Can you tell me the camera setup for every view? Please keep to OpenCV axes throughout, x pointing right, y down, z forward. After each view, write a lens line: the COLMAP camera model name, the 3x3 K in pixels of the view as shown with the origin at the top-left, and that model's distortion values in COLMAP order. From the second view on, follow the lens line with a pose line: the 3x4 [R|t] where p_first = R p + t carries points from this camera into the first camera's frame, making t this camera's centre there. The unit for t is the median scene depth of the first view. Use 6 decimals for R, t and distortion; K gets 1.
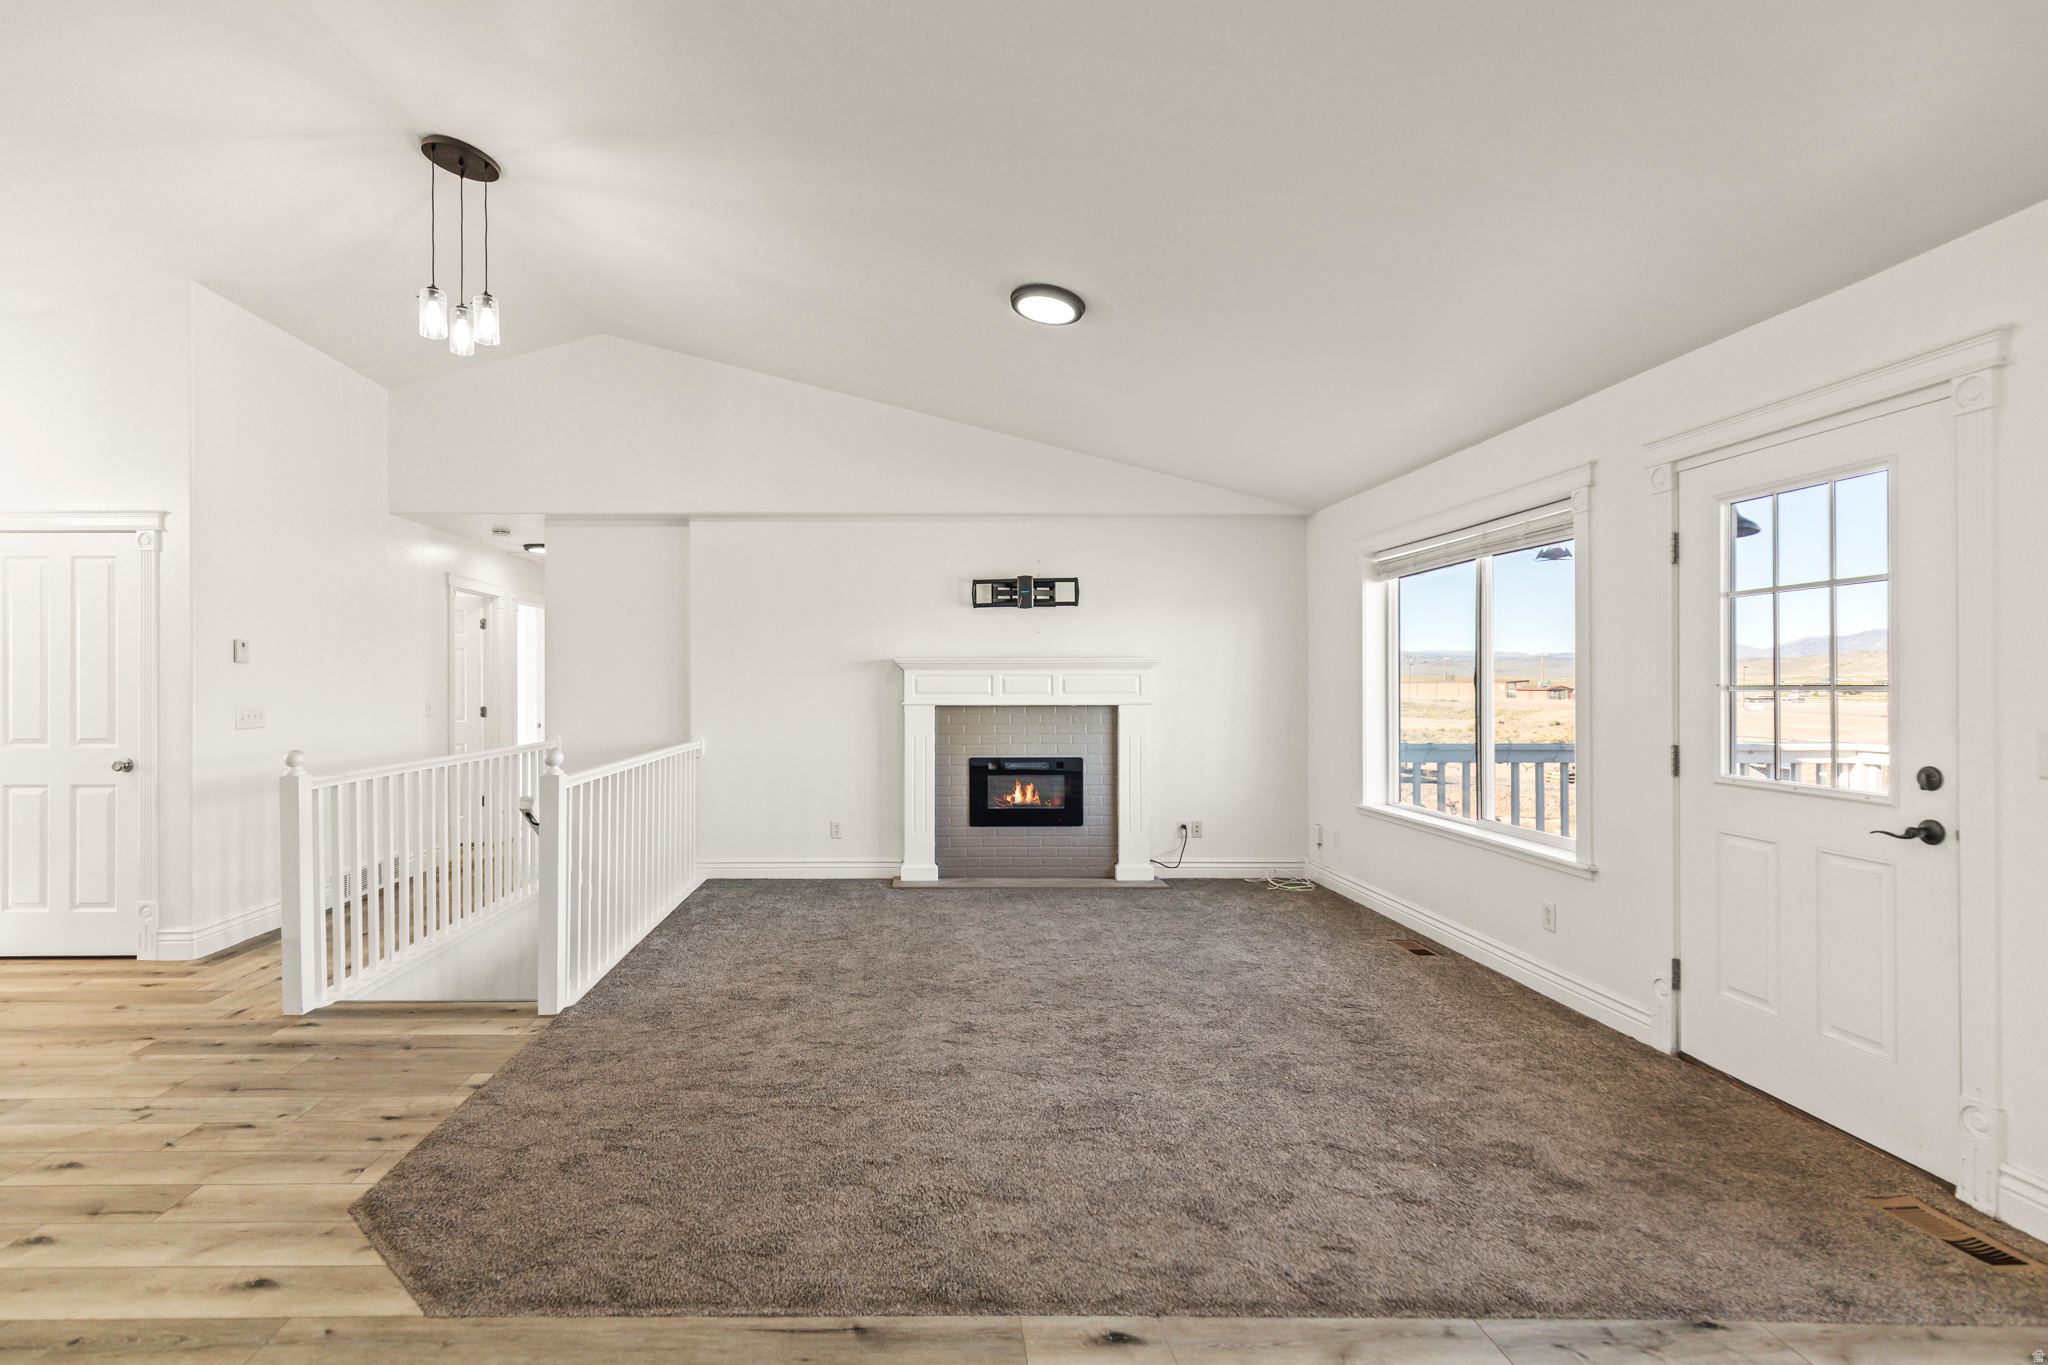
lens RADIAL K [[988.9, 0, 993.3], [0, 988.9, 683.1], [0, 0, 1]] dist [0.000616, -0.000192]
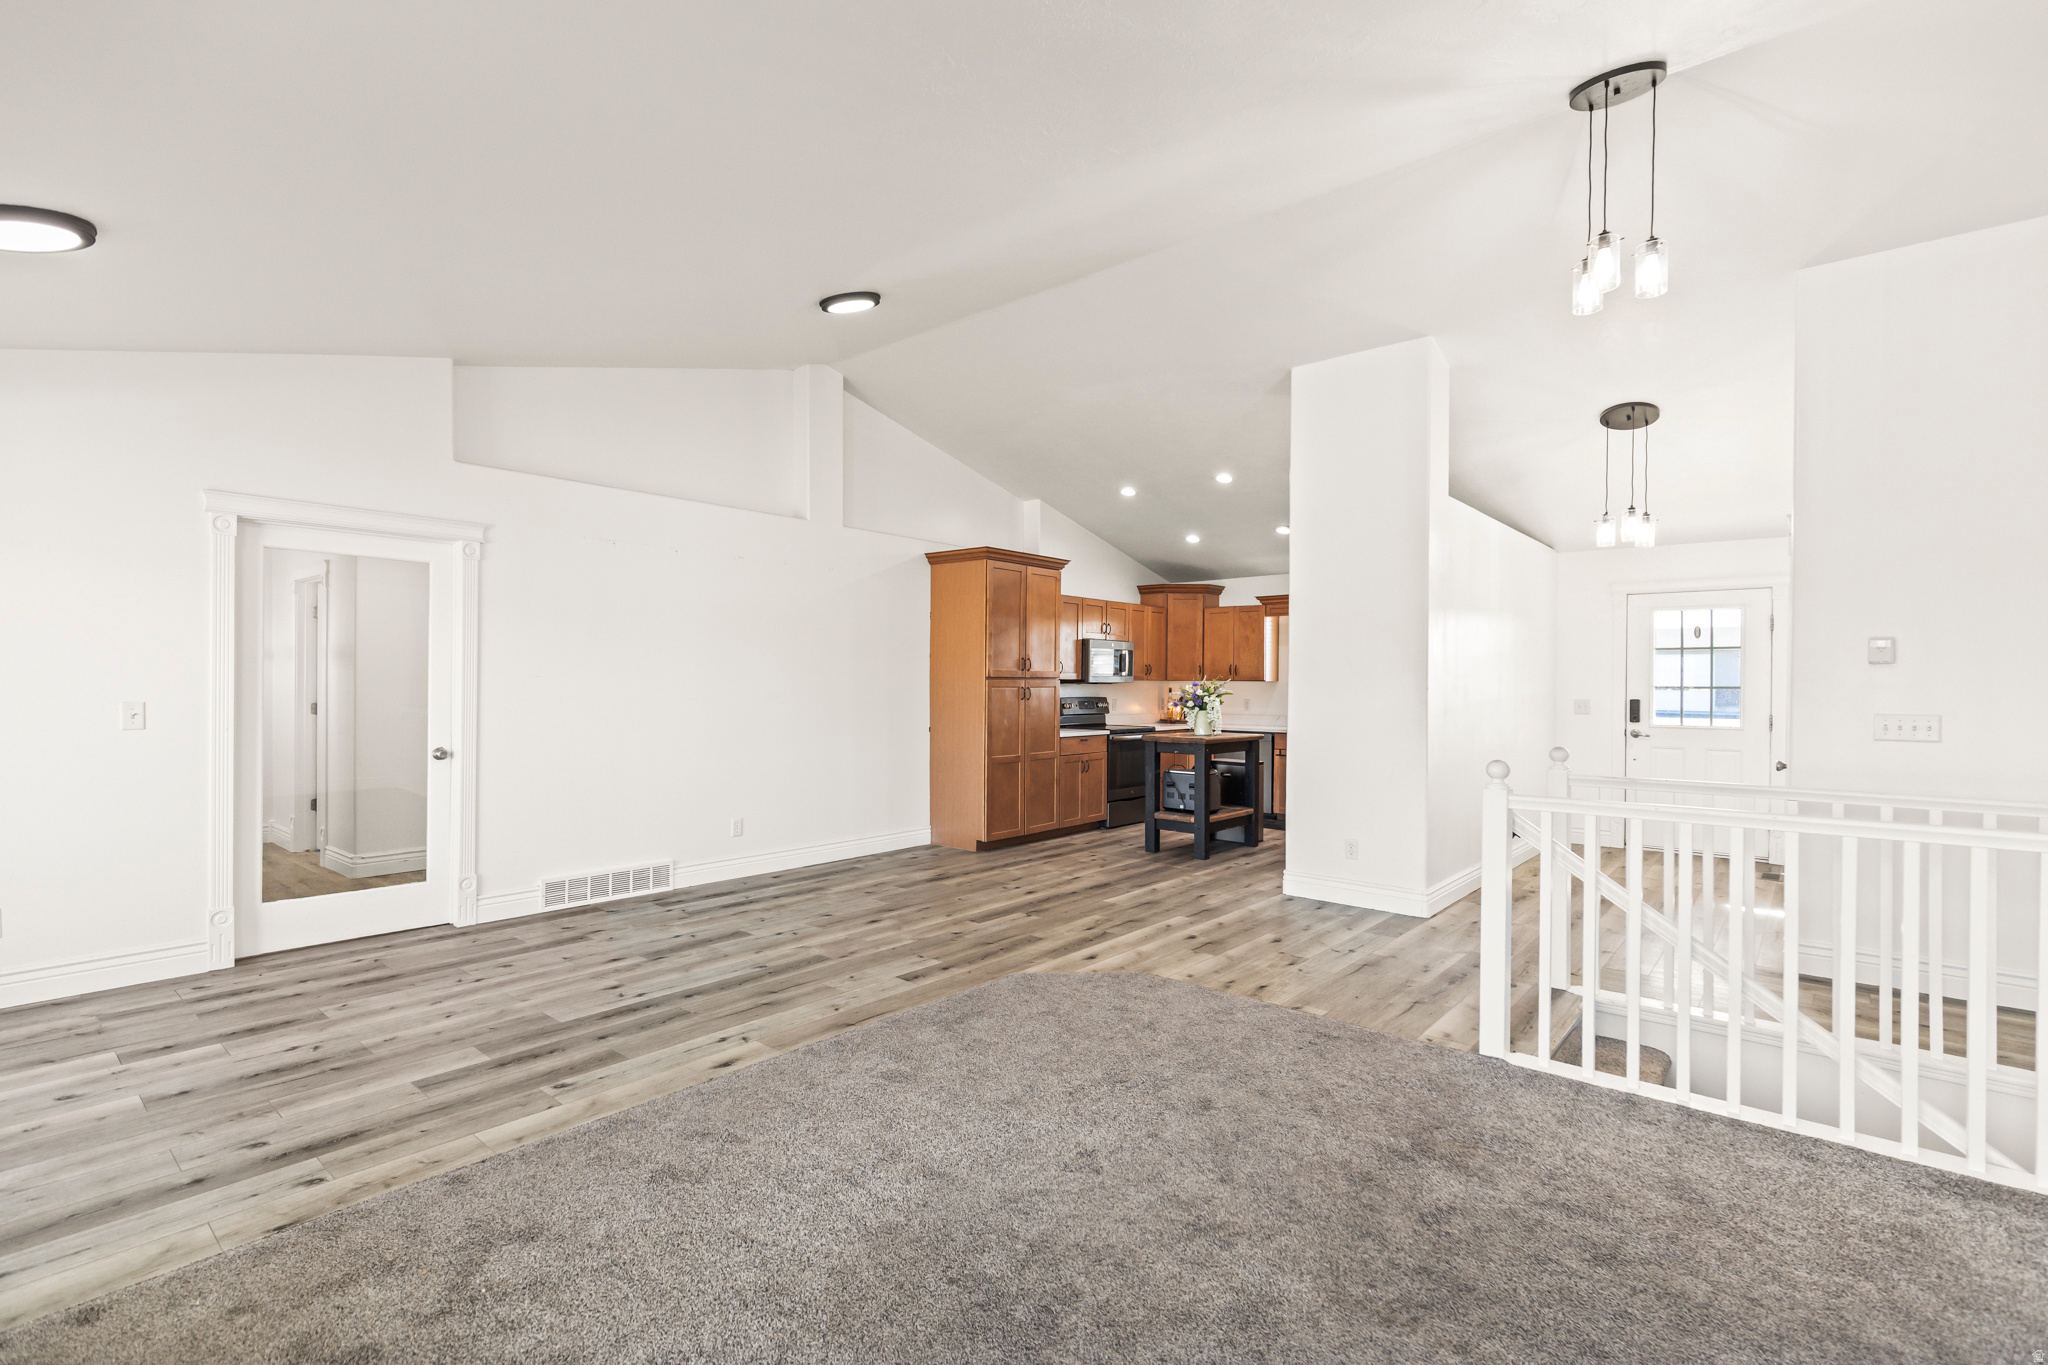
lens RADIAL K [[932.8, 0, 1025.2], [0, 932.8, 720.1], [0, 0, 1]] dist [0.003373, 0.000367]
pose [[-0.710100, 0.024469, -0.703676, 0.268197], [-0.003240, 0.999272, 0.038018, -0.005497], [0.704094, 0.029276, -0.709503, 0.748404]]
